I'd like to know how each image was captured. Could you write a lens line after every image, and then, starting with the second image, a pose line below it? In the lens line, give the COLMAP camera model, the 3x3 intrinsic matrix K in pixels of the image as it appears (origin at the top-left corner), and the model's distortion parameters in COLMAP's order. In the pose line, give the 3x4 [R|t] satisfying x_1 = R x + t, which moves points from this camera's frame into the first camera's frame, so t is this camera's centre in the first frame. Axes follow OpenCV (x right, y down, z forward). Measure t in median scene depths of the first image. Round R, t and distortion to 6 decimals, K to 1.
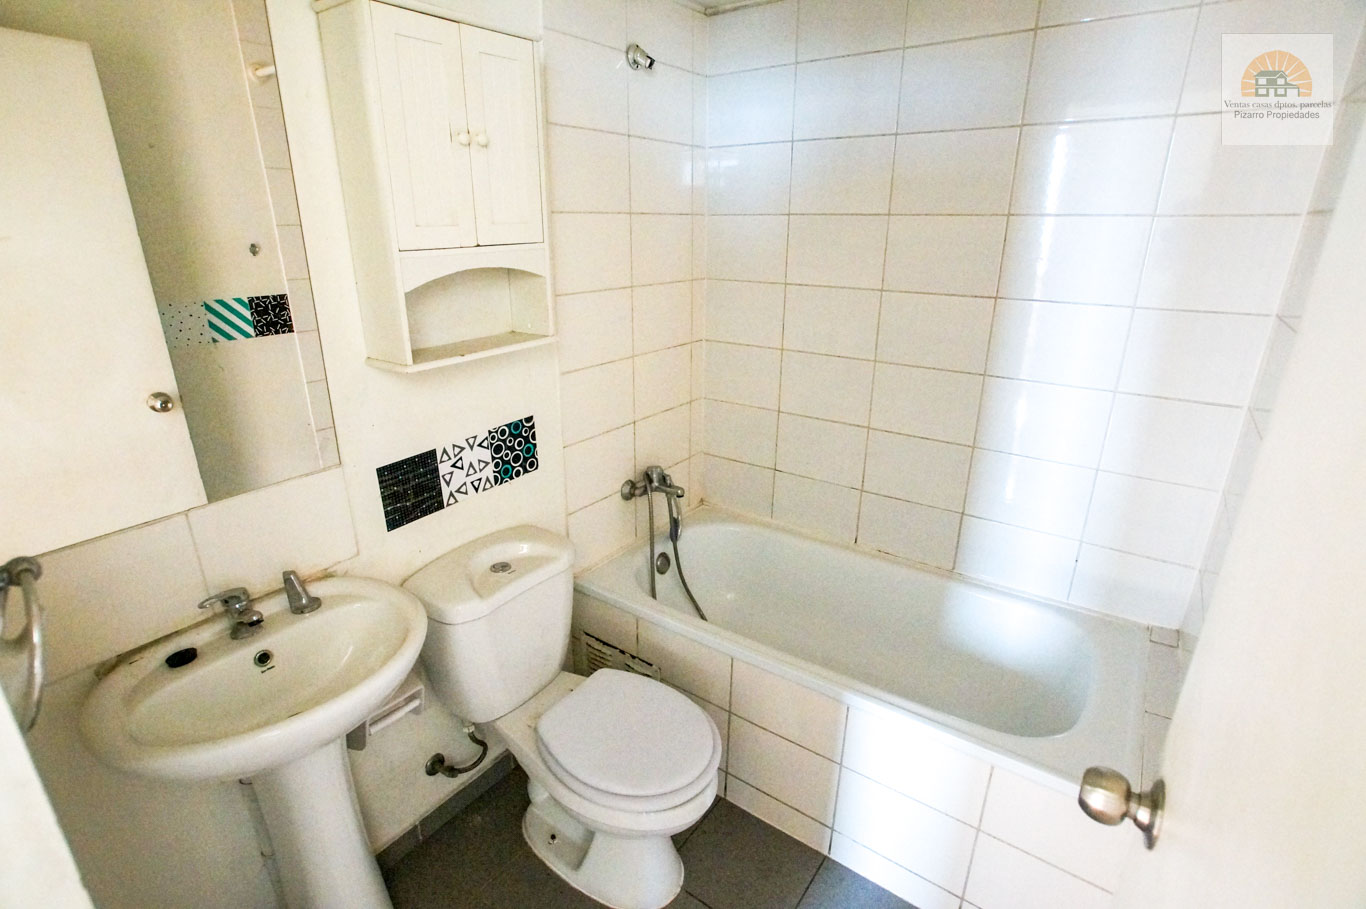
lens RADIAL K [[658.9, 0, 683.5], [0, 658.9, 455.0], [0, 0, 1]] dist [-0.026770, 0.004000]
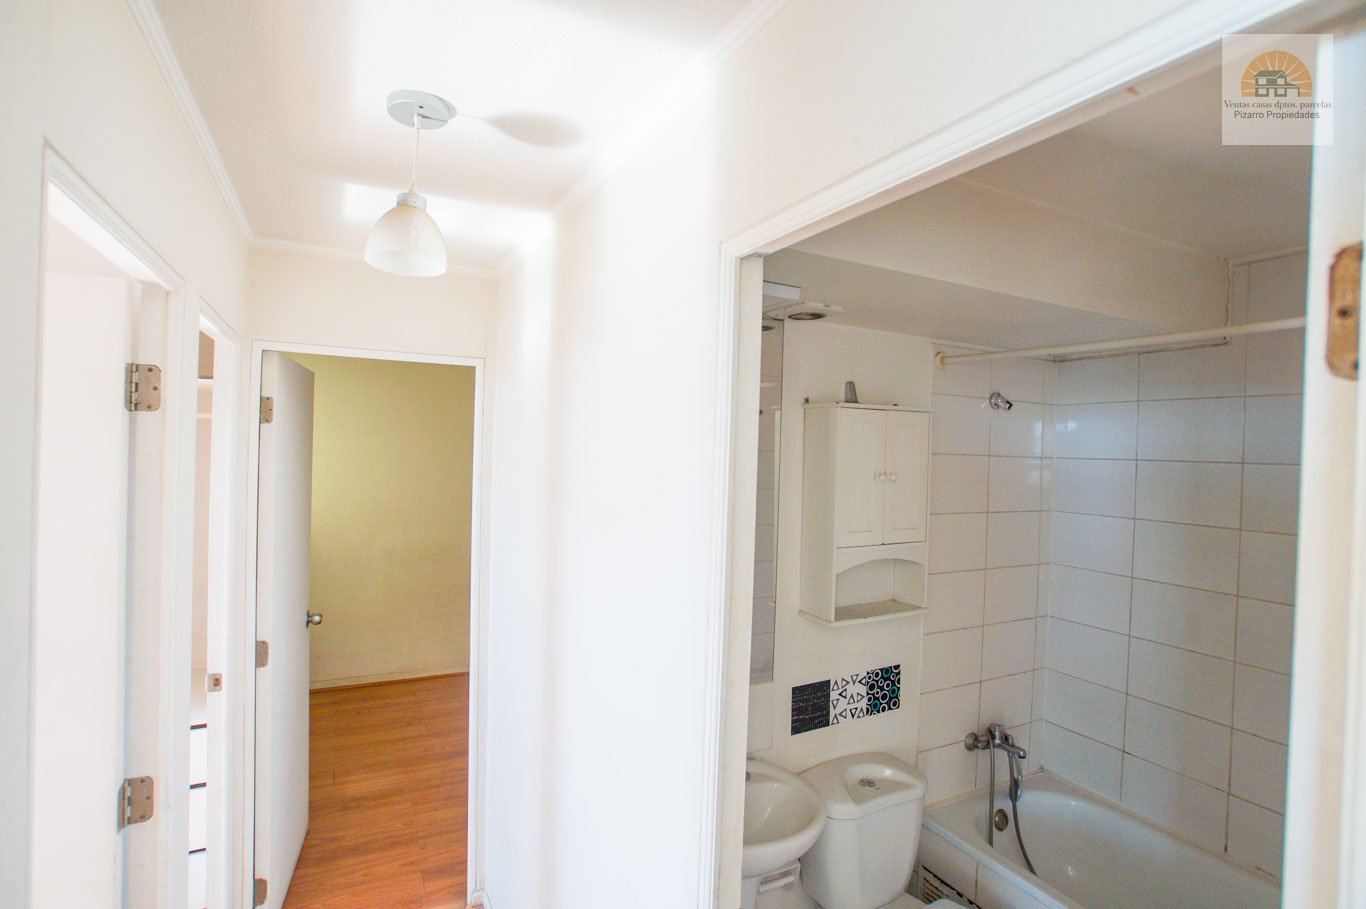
lens RADIAL K [[658.9, 0, 680.6], [0, 658.9, 461.7], [0, 0, 1]] dist [-0.026770, 0.004000]
pose [[0.888527, 0.027748, -0.457985, -0.033212], [-0.173981, 0.944001, -0.280343, -0.000199], [0.424559, 0.328773, 0.843598, -0.399453]]
